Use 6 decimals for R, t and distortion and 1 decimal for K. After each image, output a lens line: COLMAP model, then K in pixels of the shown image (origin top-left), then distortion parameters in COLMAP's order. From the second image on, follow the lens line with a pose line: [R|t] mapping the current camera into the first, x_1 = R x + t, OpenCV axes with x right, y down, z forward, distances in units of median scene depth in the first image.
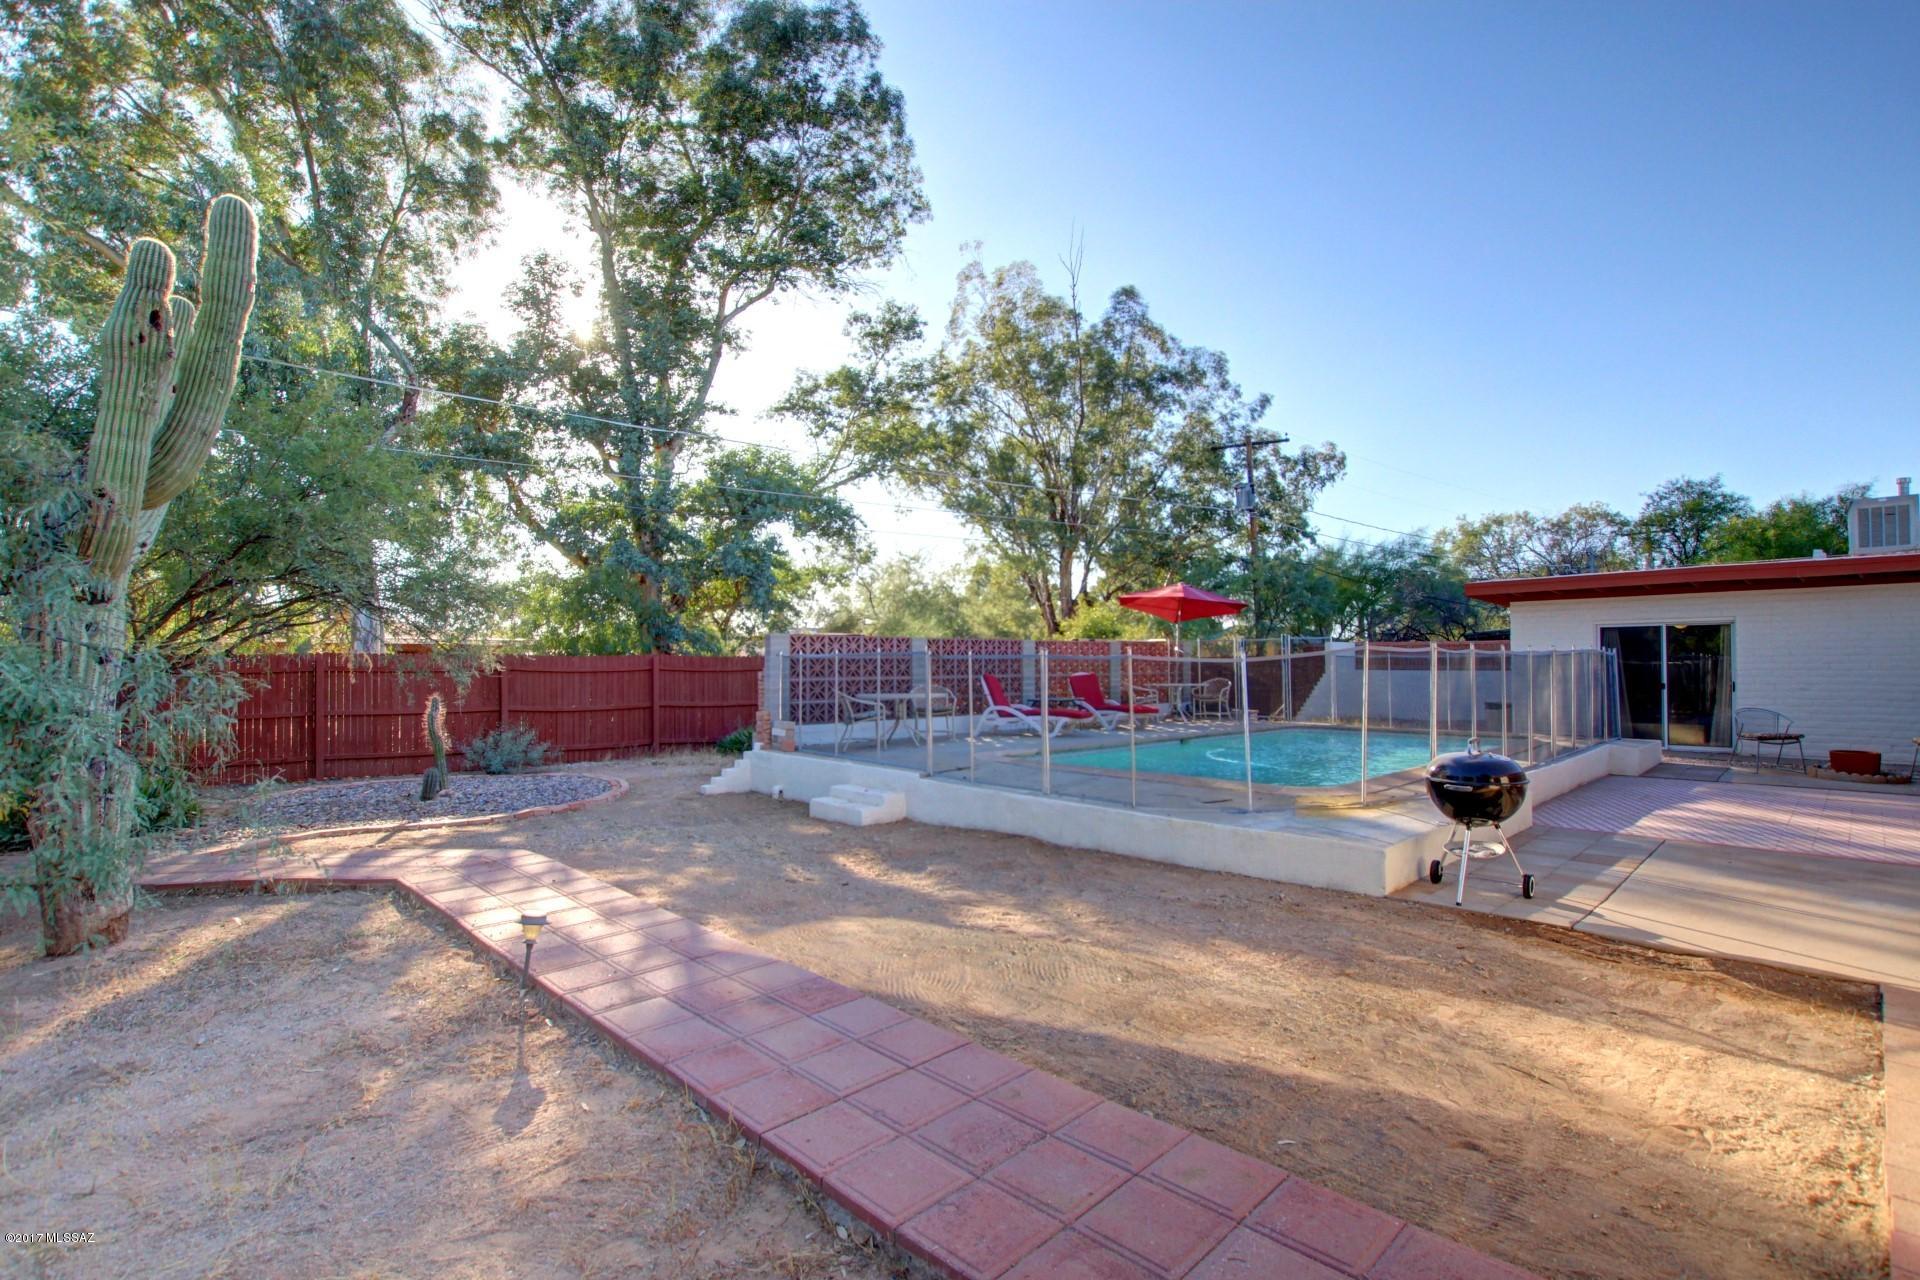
lens RADIAL K [[892.8, 0, 953.7], [0, 892.8, 655.1], [0, 0, 1]] dist [-0.003343, 0.000363]
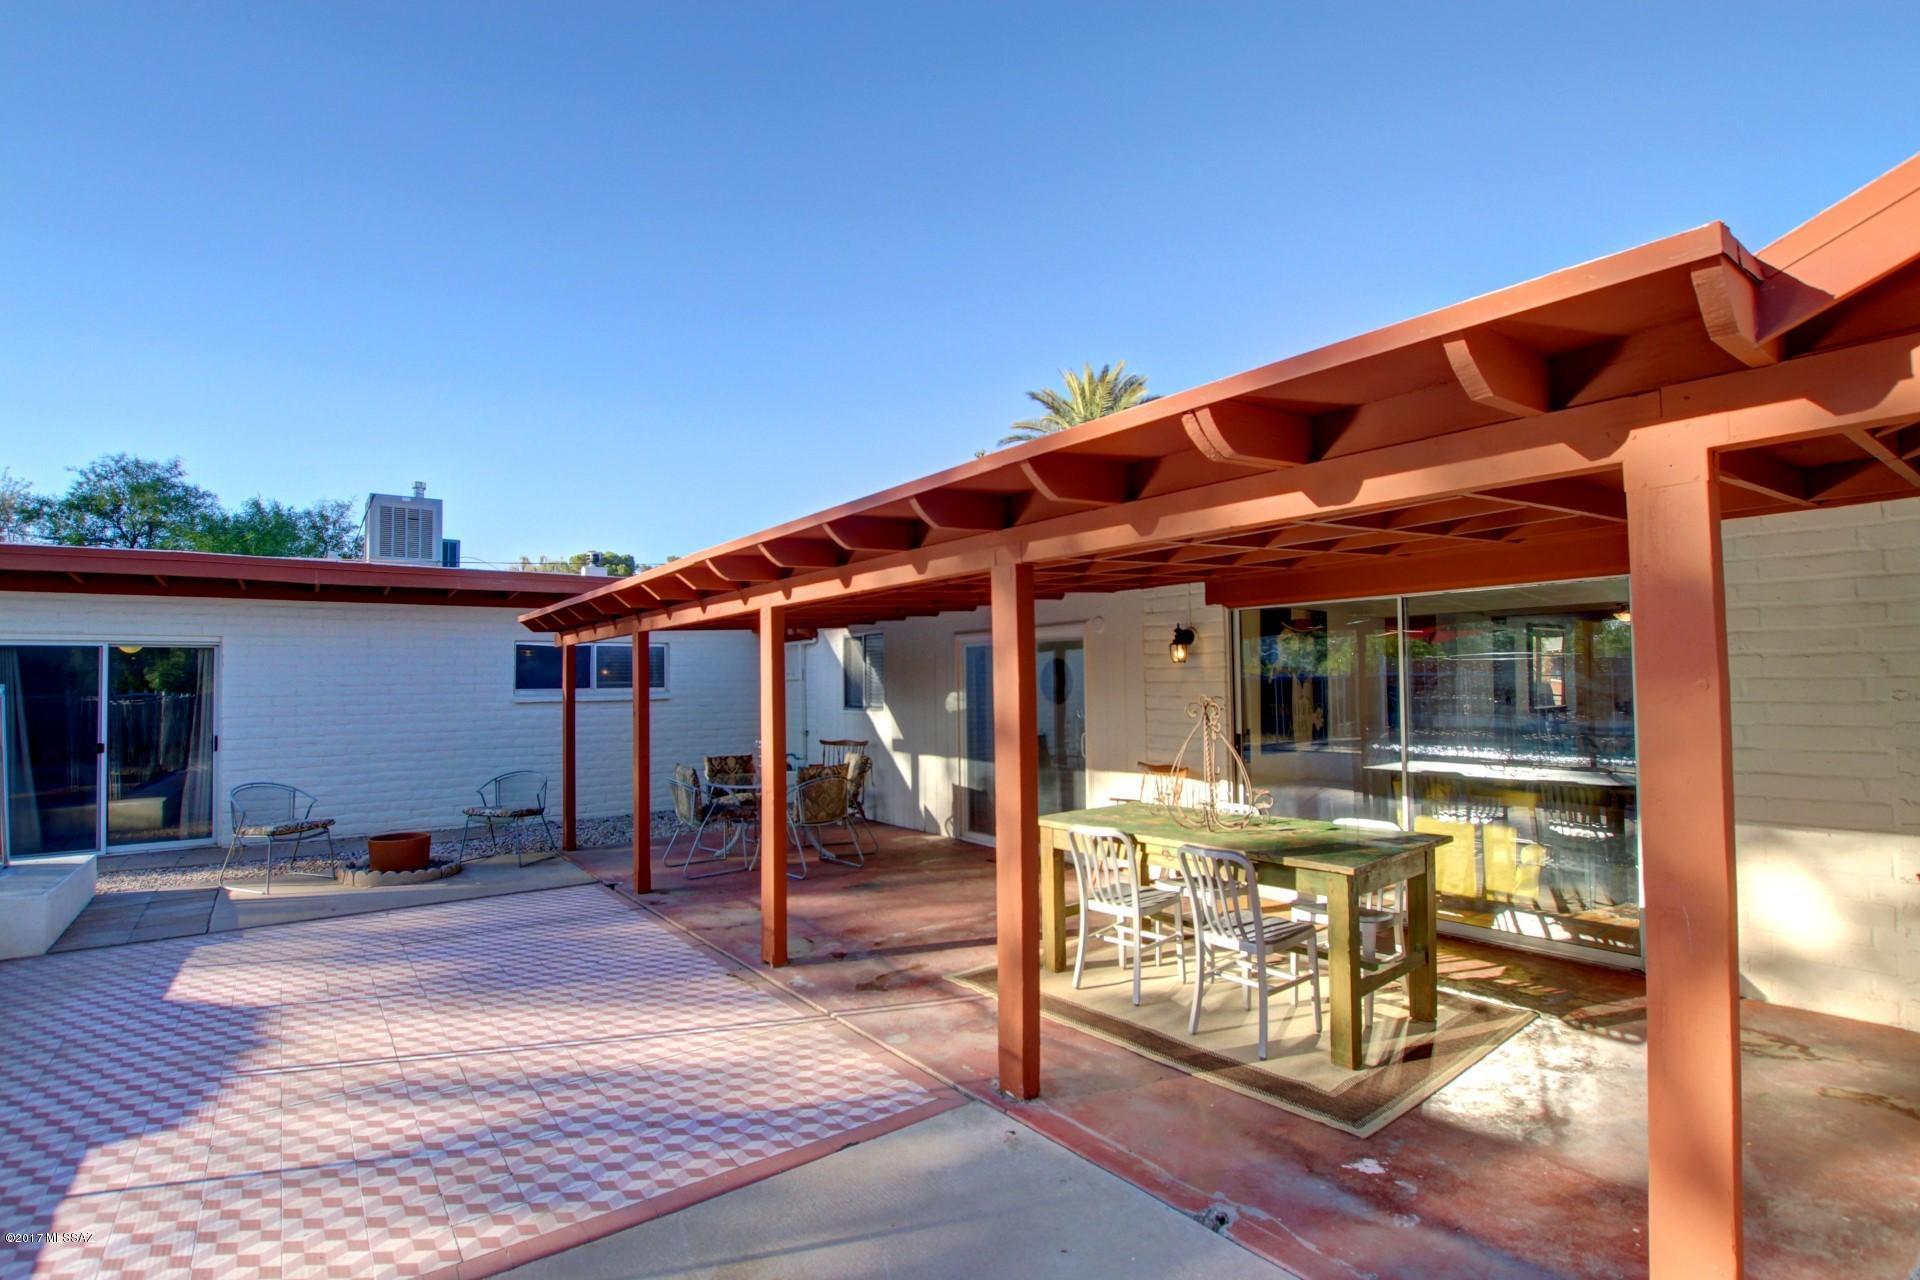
lens RADIAL K [[892.8, 0, 951.7], [0, 892.8, 682.8], [0, 0, 1]] dist [-0.003343, 0.000363]
pose [[0.135036, 0.004806, 0.990829, 0.470705], [-0.001037, 0.999988, -0.004709, -0.010830], [-0.990840, -0.000392, 0.135039, 0.591152]]
